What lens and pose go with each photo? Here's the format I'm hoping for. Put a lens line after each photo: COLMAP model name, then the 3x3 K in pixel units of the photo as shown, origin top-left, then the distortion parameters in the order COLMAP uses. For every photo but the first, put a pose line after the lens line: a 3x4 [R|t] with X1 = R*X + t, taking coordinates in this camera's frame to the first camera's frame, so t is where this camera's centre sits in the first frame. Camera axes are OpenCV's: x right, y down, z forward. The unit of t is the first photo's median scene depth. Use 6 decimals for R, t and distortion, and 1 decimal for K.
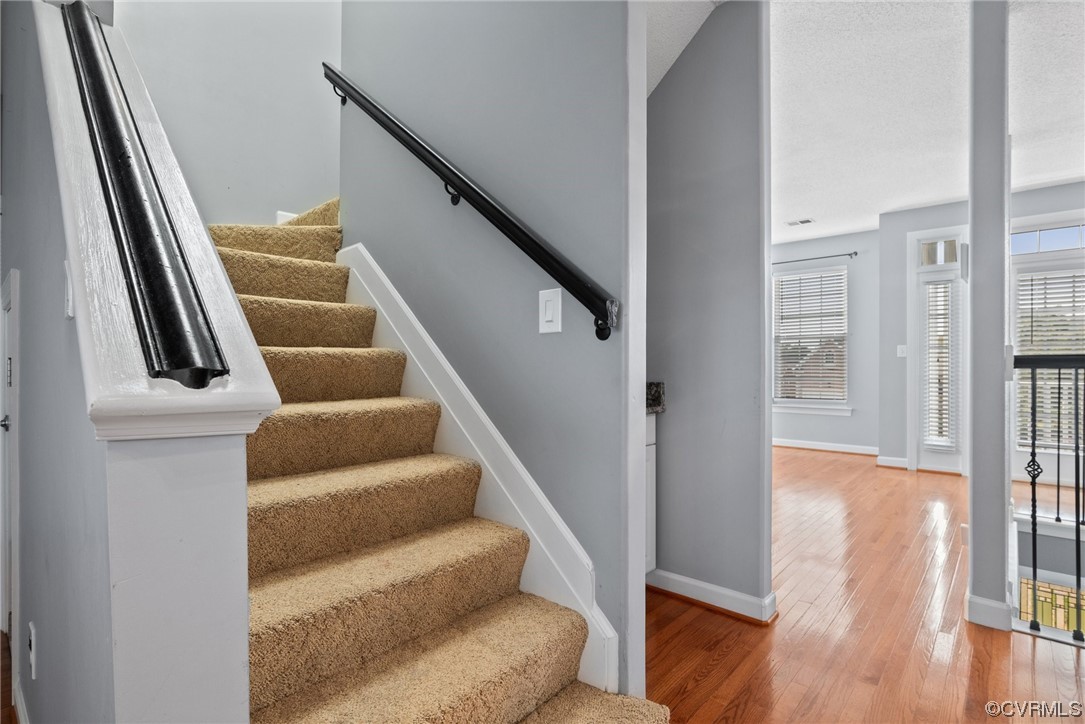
lens RADIAL K [[522.8, 0, 545.5], [0, 522.8, 365.2], [0, 0, 1]] dist [-0.000594, -0.000065]
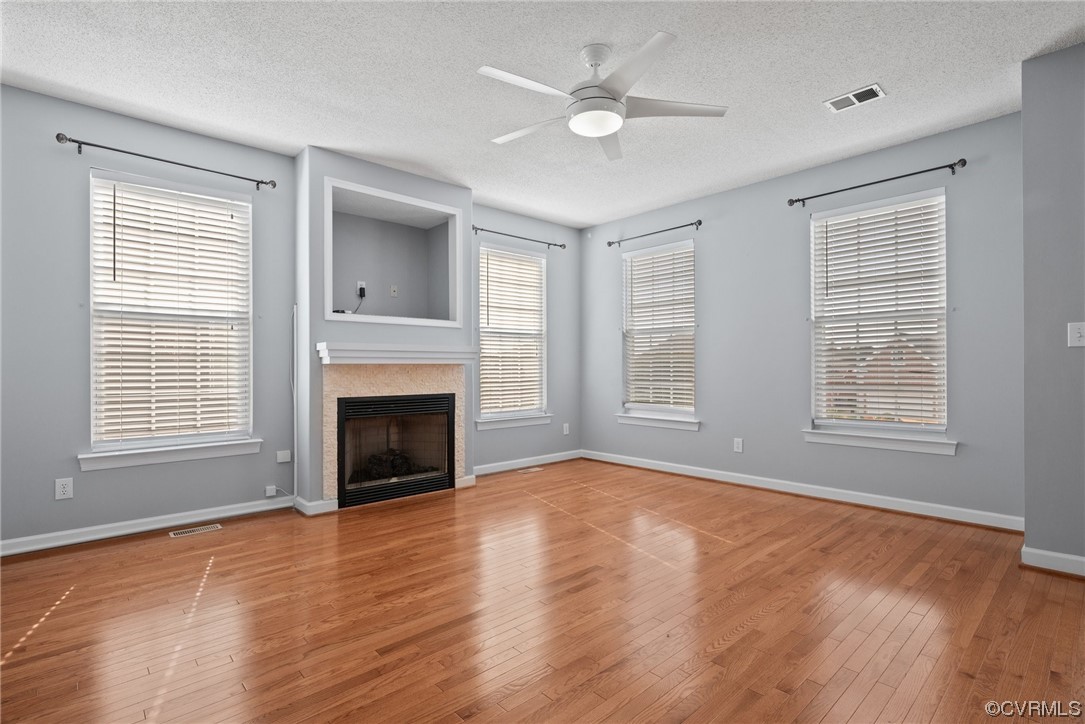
lens RADIAL K [[522.8, 0, 542.3], [0, 522.8, 364.3], [0, 0, 1]] dist [-0.000594, -0.000065]
pose [[0.995130, -0.004048, -0.098492, 0.201652], [0.003599, 0.999982, -0.004737, 0.001128], [0.098509, 0.004360, 0.995127, 0.402105]]
